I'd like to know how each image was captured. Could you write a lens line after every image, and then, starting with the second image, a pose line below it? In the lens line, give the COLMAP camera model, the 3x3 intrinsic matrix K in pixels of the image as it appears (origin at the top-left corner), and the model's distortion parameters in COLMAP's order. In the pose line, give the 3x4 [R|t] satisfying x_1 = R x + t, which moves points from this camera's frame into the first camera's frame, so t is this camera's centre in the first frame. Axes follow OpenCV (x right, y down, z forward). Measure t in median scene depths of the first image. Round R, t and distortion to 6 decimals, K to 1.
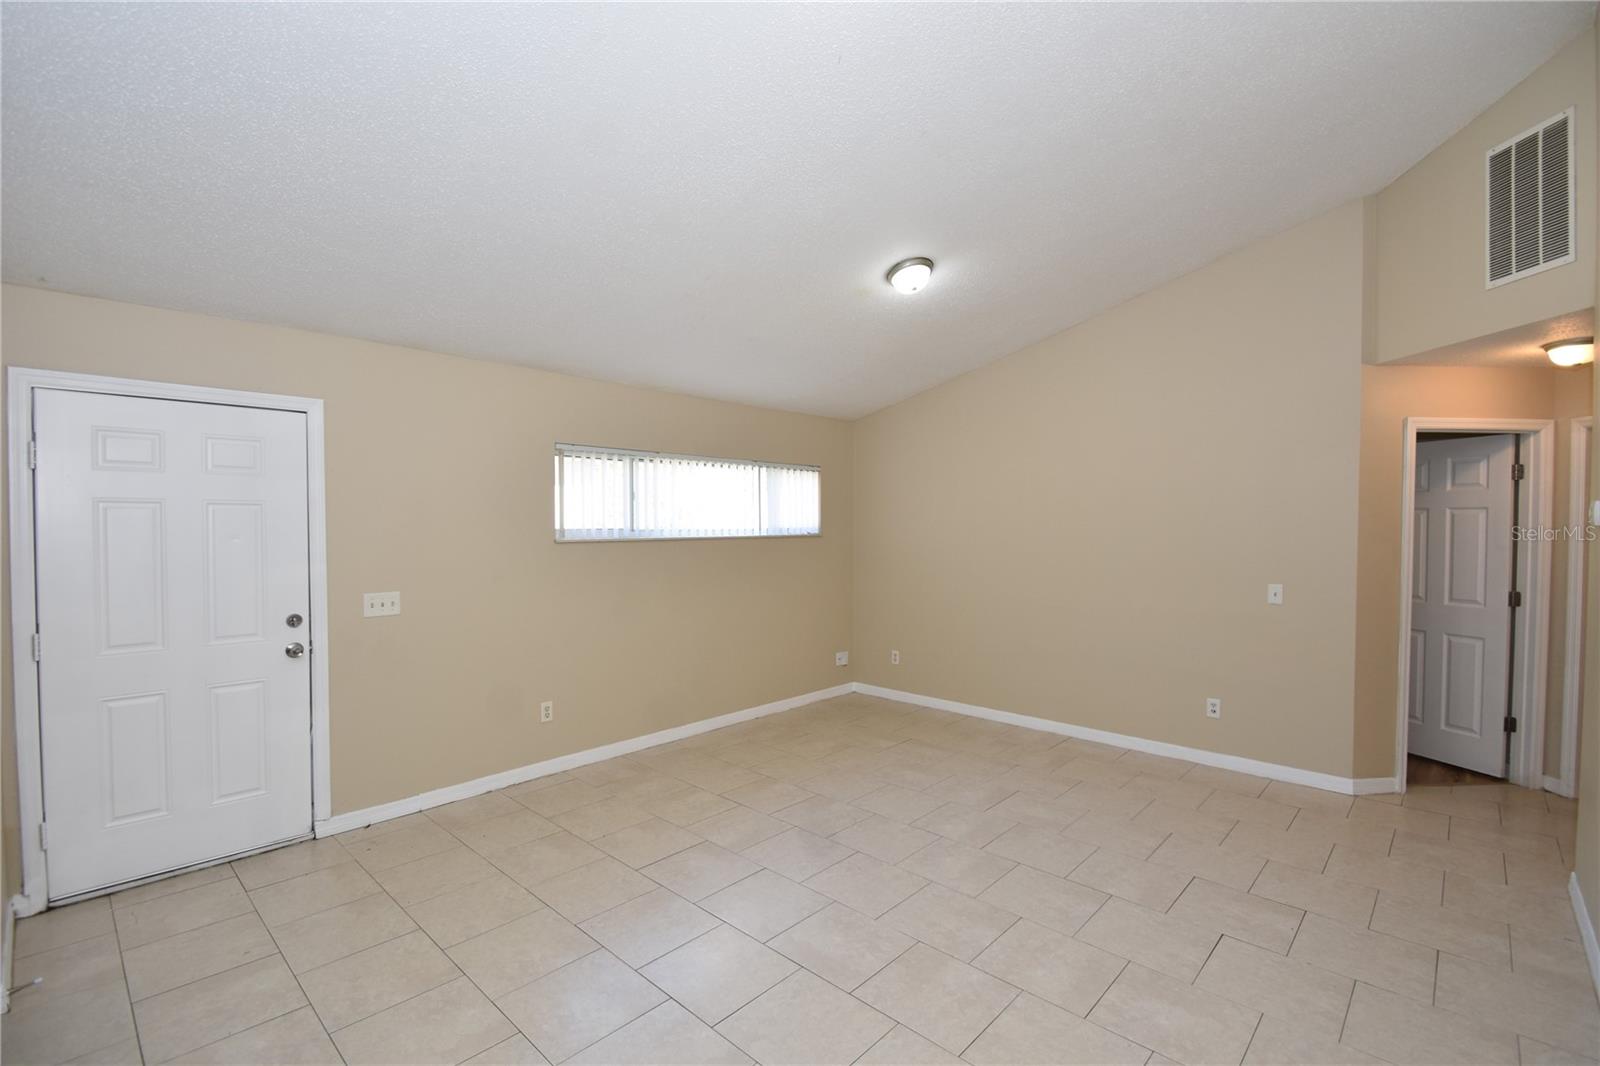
lens RADIAL K [[708.8, 0, 801.3], [0, 708.8, 527.4], [0, 0, 1]] dist [0.008297, -0.011942]
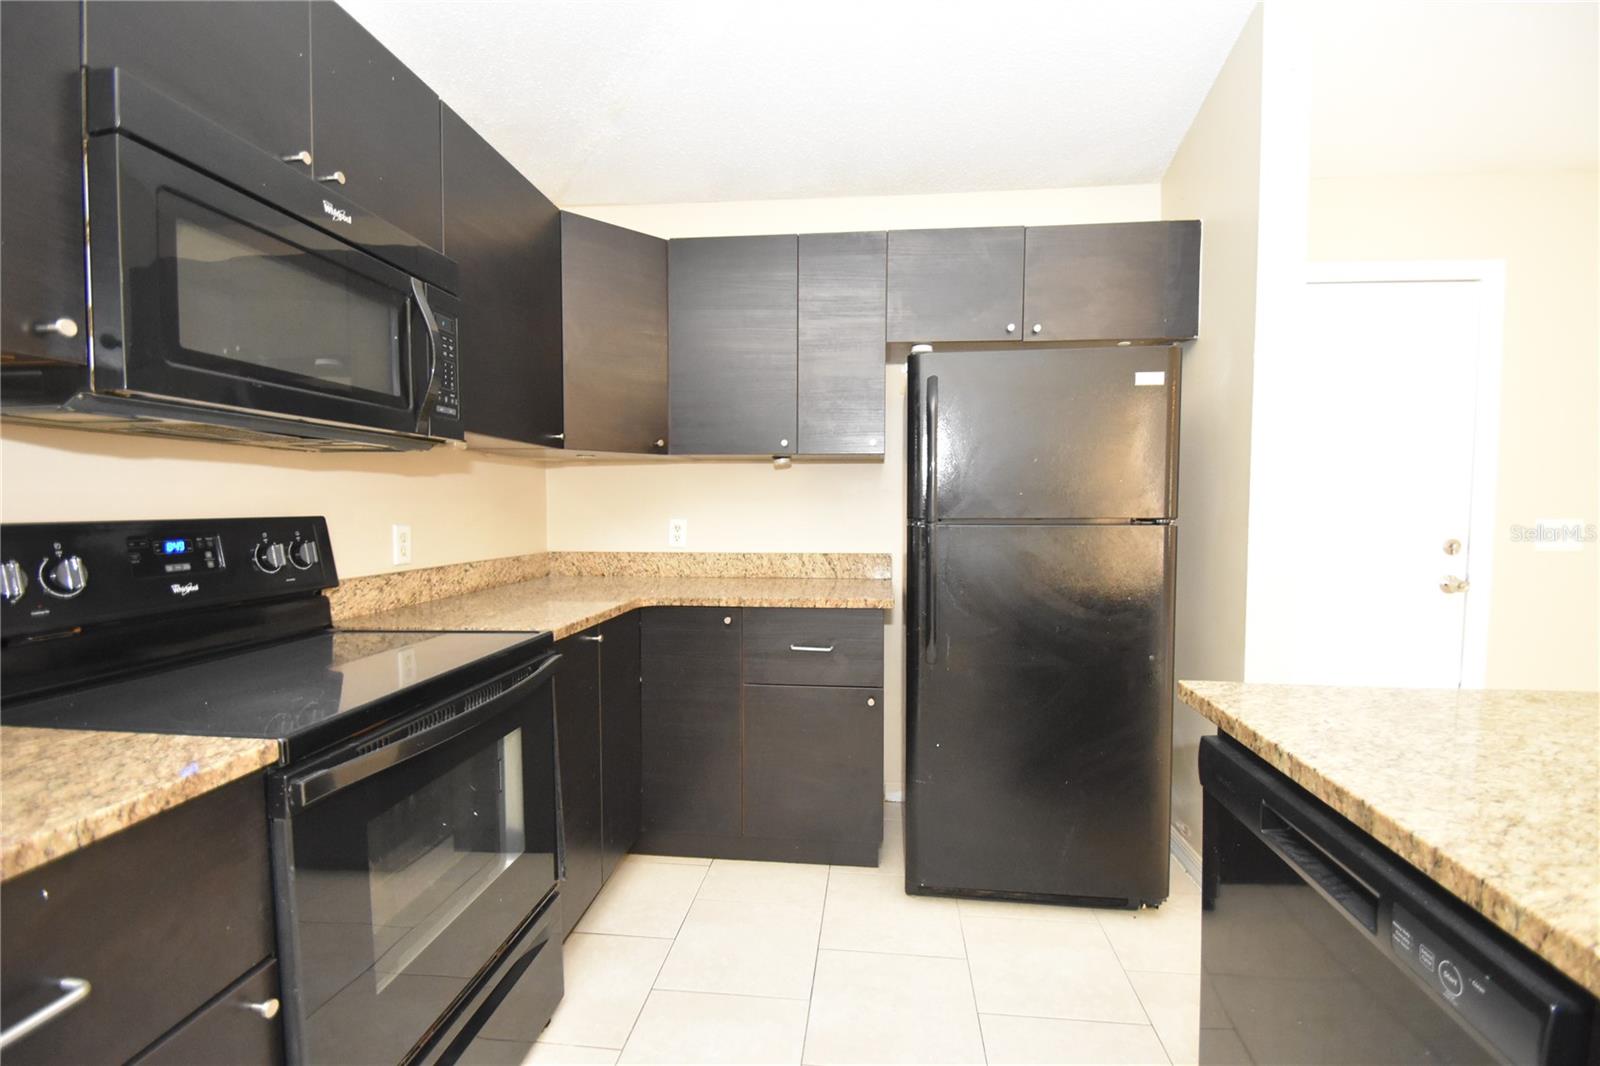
lens RADIAL K [[708.8, 0, 812.4], [0, 708.8, 544.3], [0, 0, 1]] dist [0.008297, -0.011942]
pose [[0.617902, 0.048957, -0.784729, -0.473966], [-0.009124, 0.998439, 0.055106, 0.081327], [0.786202, -0.026890, 0.617384, -0.047160]]
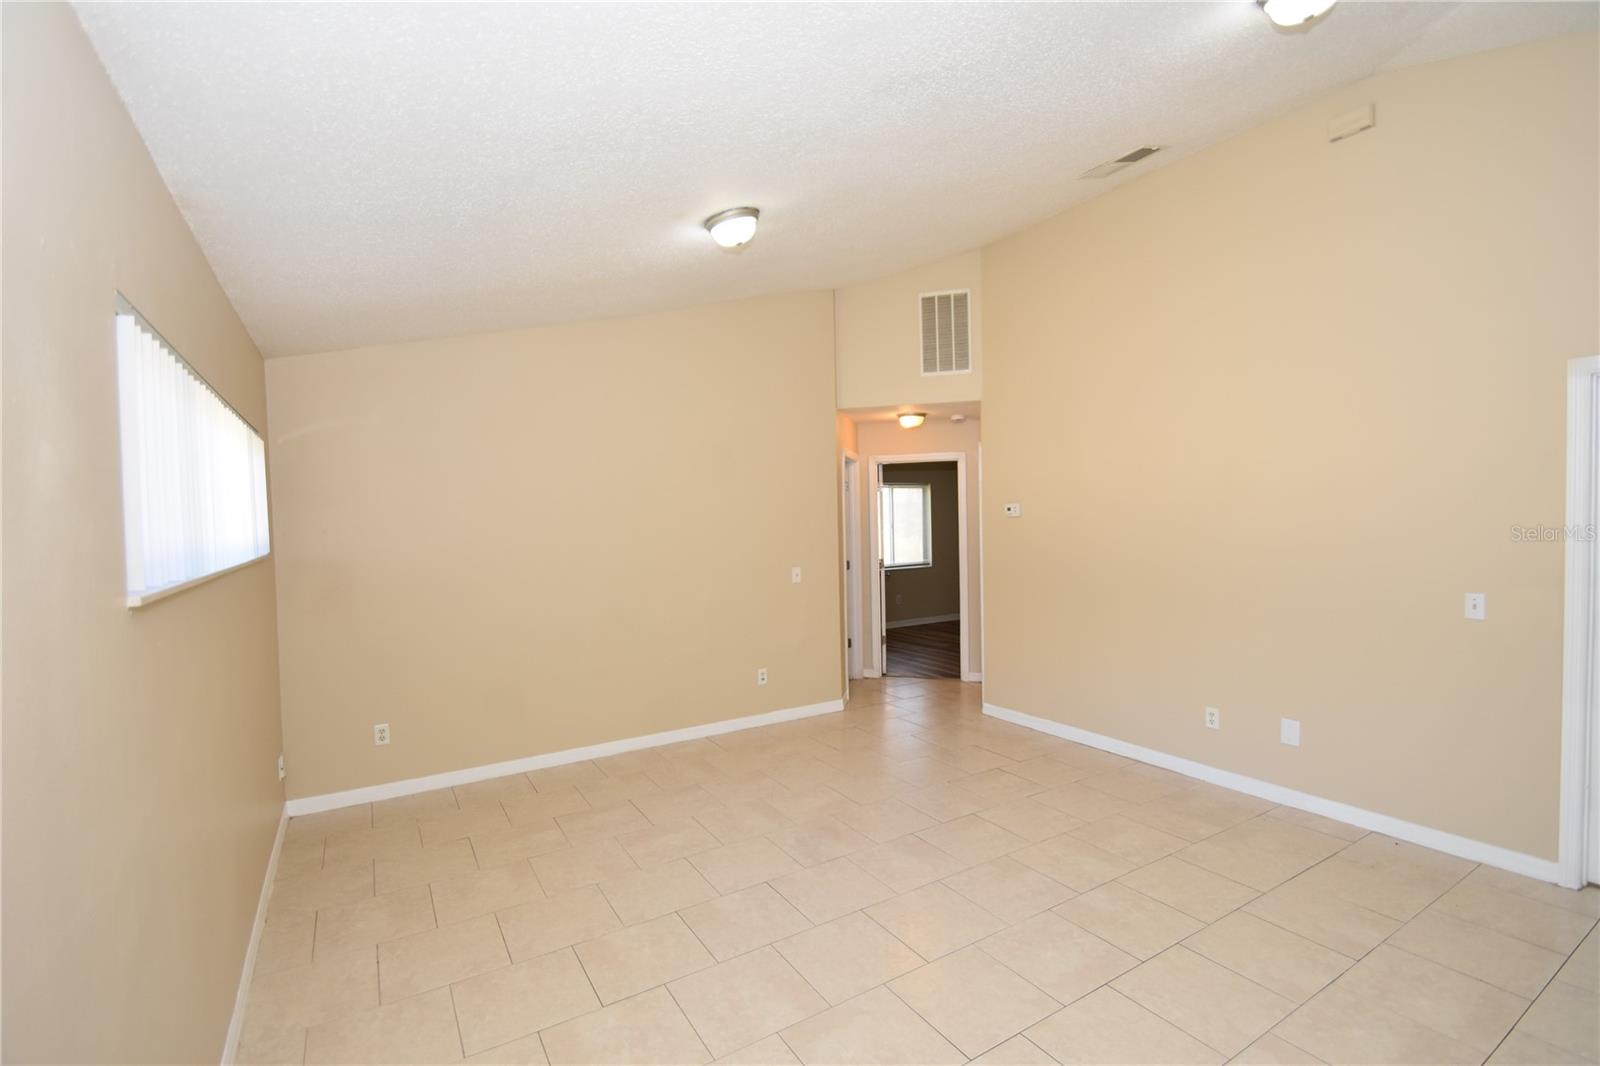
lens RADIAL K [[708.8, 0, 807.8], [0, 708.8, 536.4], [0, 0, 1]] dist [0.008297, -0.011942]
pose [[0.269693, -0.032436, 0.962400, -0.634533], [0.032217, 0.999177, 0.024647, -0.008844], [-0.962407, 0.024358, 0.270516, 0.709474]]
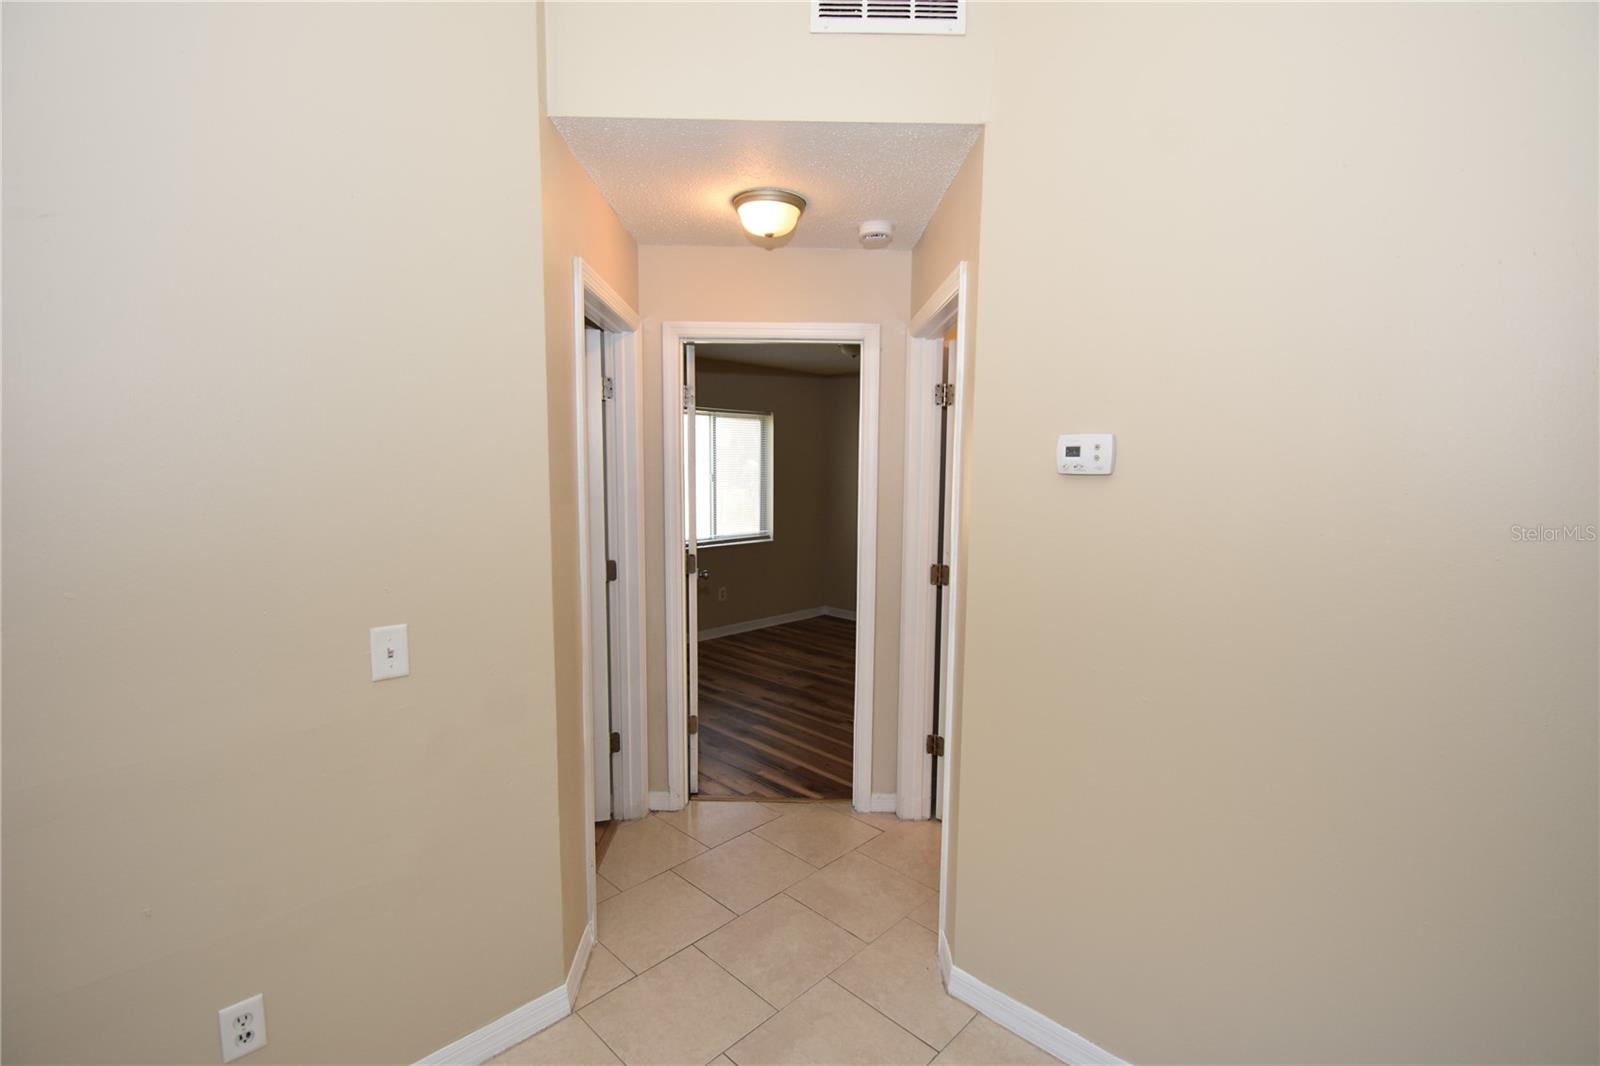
lens RADIAL K [[708.8, 0, 808.6], [0, 708.8, 542.2], [0, 0, 1]] dist [0.008297, -0.011942]
pose [[0.020495, -0.112206, 0.993474, 0.338225], [0.000923, 0.993684, 0.112211, -0.007765], [-0.999790, -0.001383, 0.020470, 0.864505]]
